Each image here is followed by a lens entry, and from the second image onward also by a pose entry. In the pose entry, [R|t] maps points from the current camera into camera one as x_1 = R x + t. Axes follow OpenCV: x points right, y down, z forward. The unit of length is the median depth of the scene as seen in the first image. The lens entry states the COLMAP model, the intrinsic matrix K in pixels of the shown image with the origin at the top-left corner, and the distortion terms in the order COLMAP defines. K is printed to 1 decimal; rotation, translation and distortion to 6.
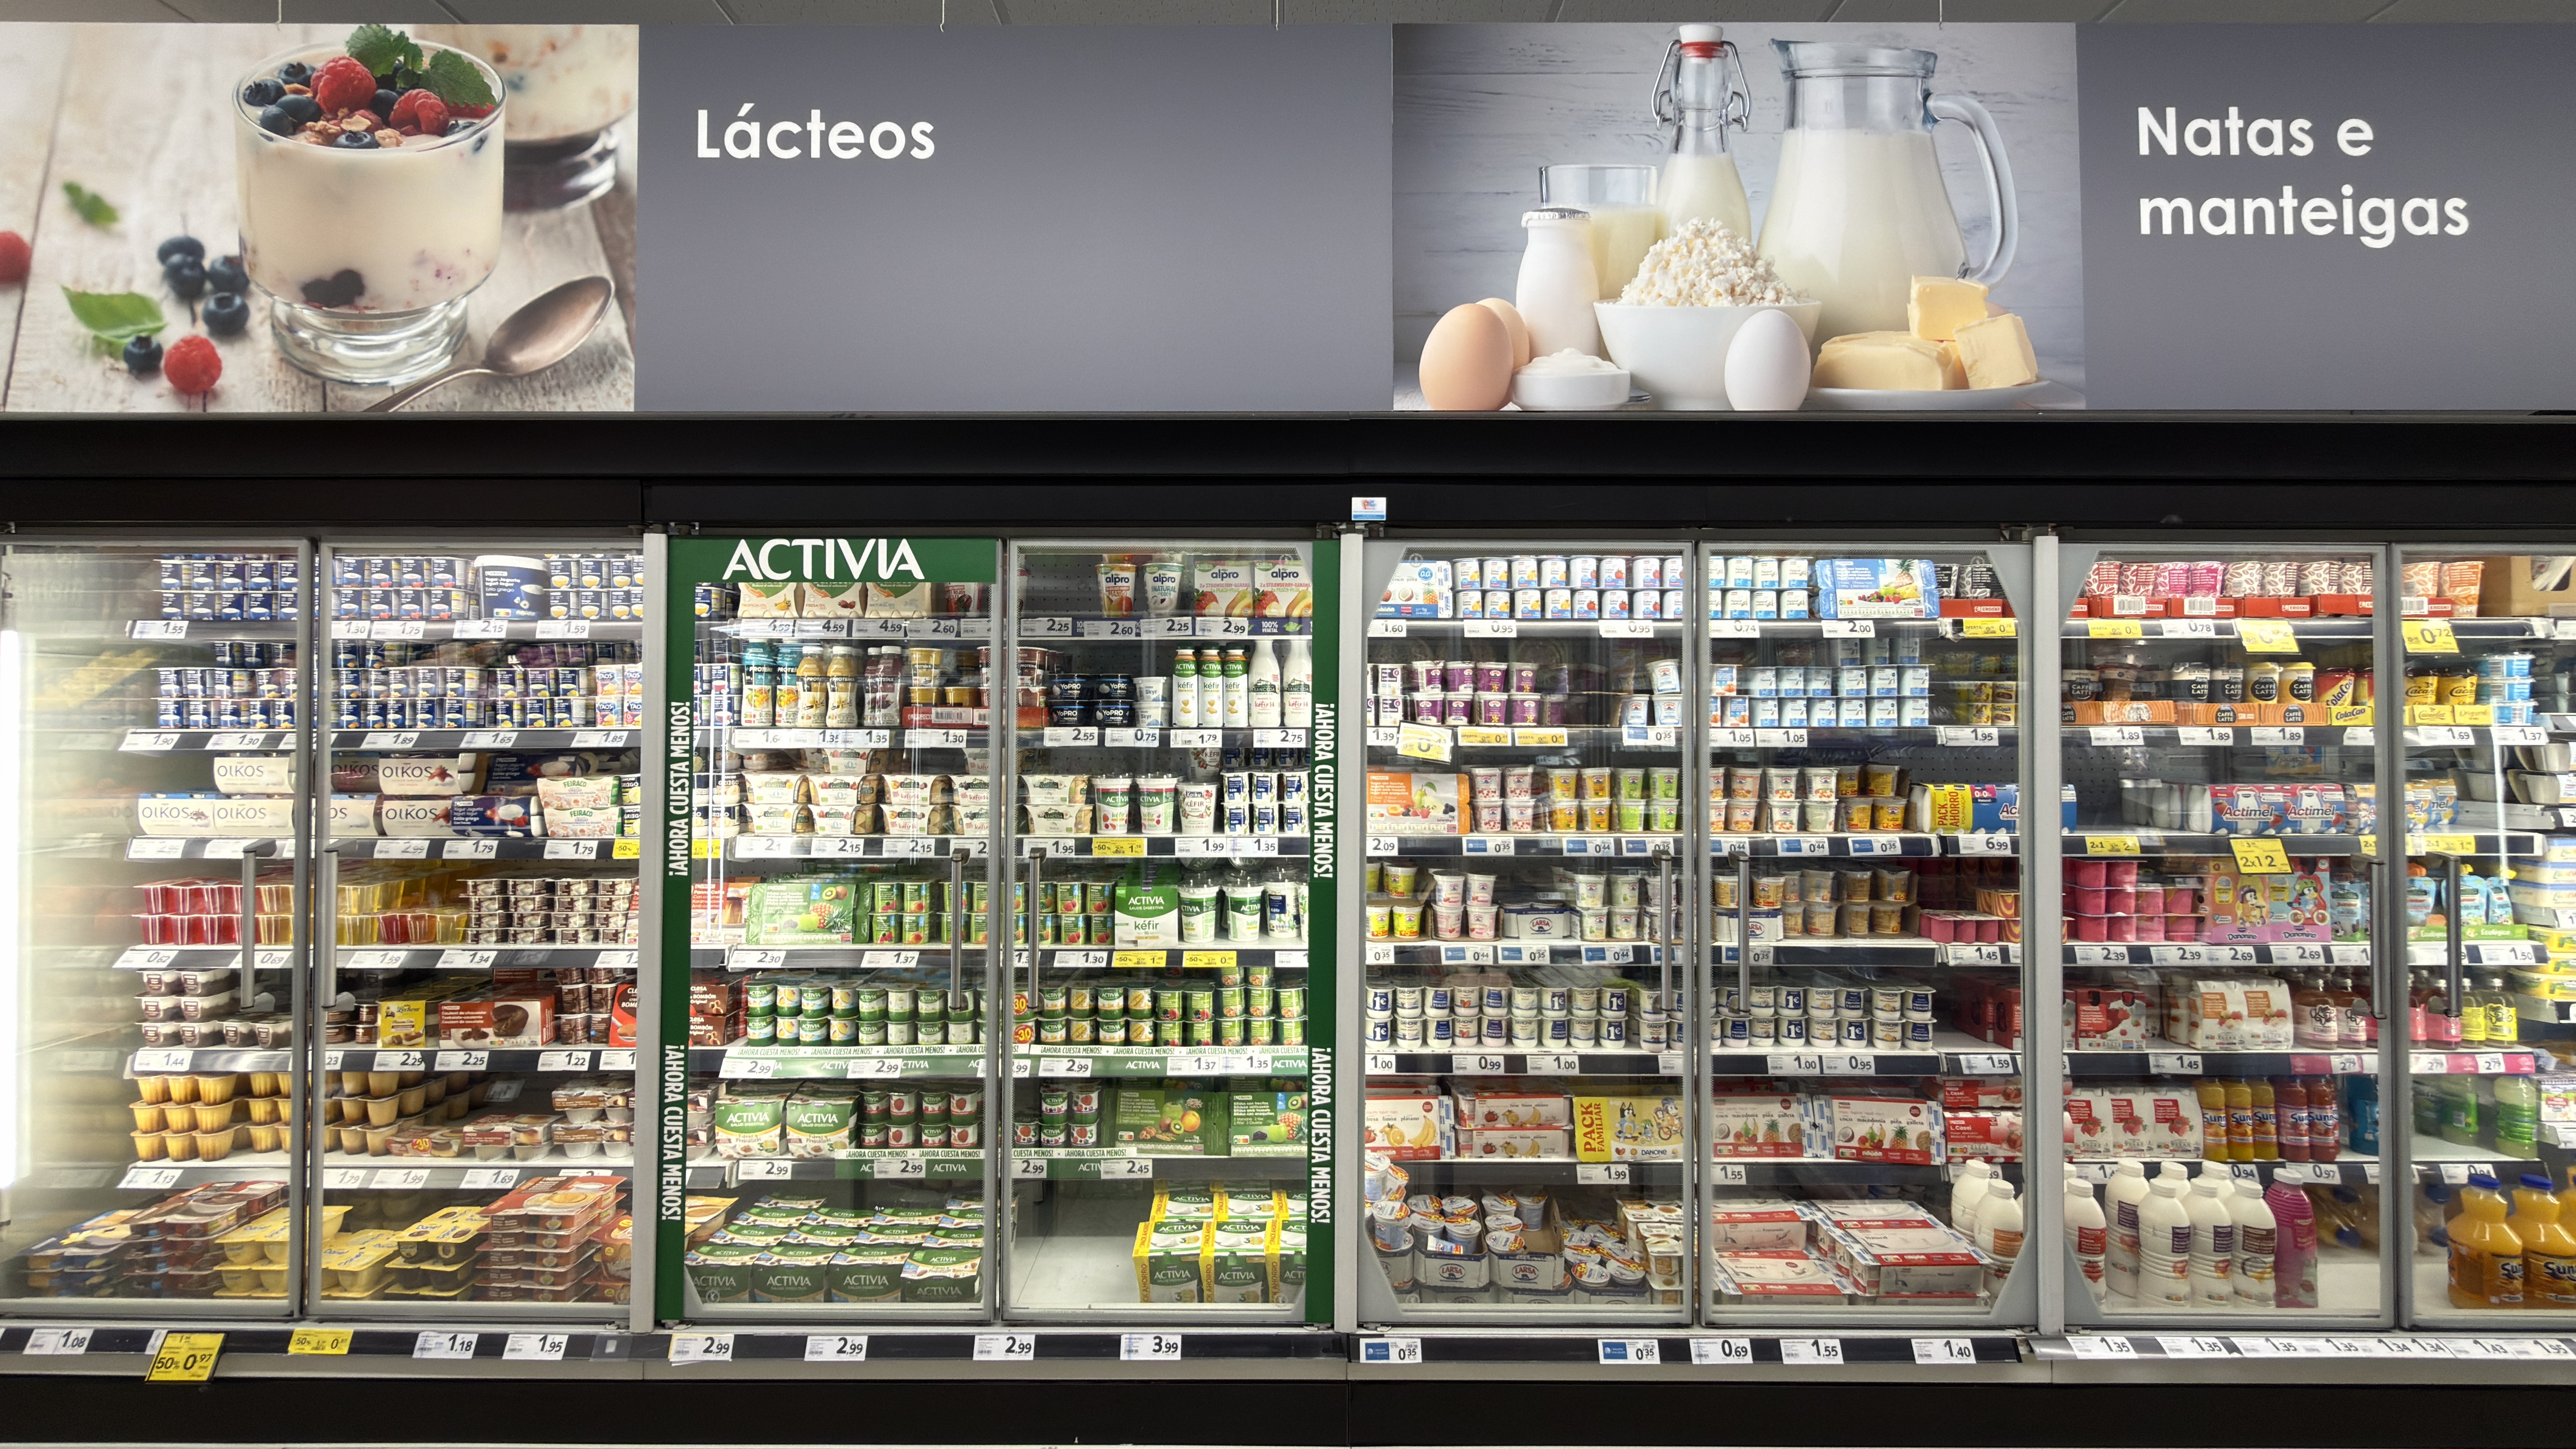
lens RADIAL K [[1087.5, 0, 1287.9], [0, 1087.5, 730.4], [0, 0, 1]] dist [-0.001074, -0.001141]
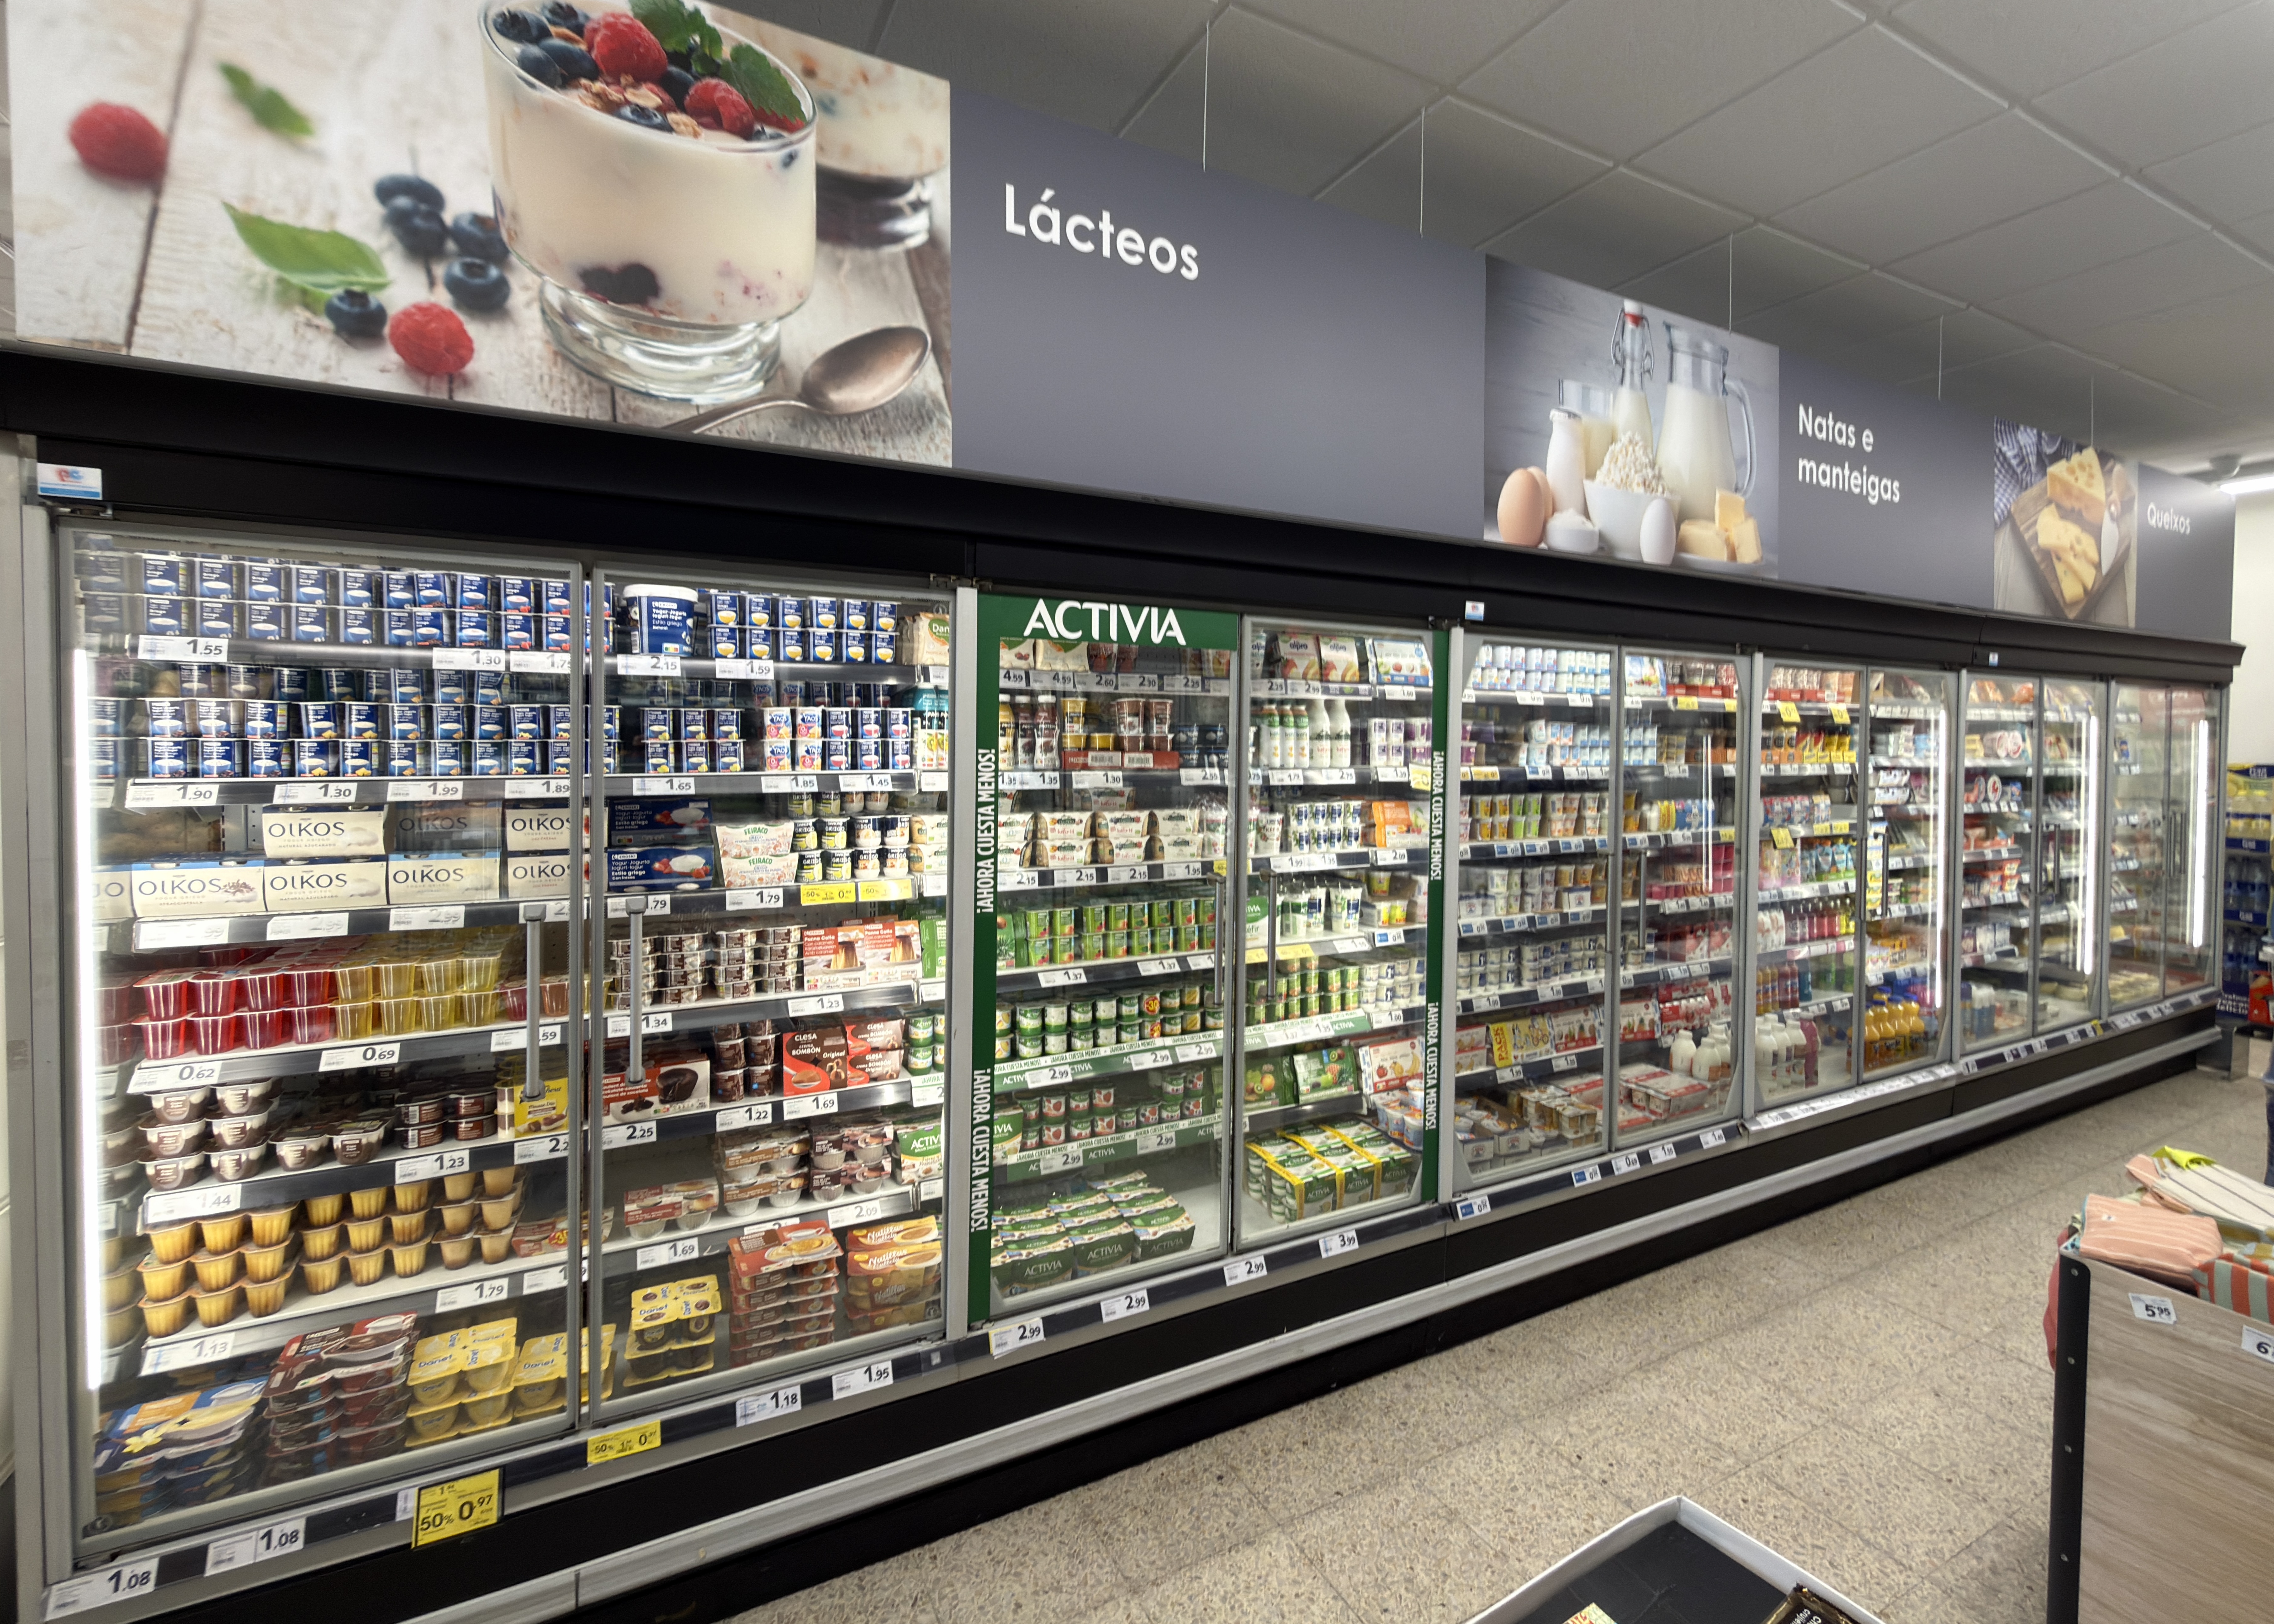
lens RADIAL K [[1045.2, 0, 1135.7], [0, 1045.2, 799.1], [0, 0, 1]] dist [-0.004133, -0.000313]
pose [[0.877446, -0.020294, 0.479246, -0.925673], [-0.000808, 0.999041, 0.043785, -0.022544], [-0.479675, -0.038806, 0.876588, 0.034897]]
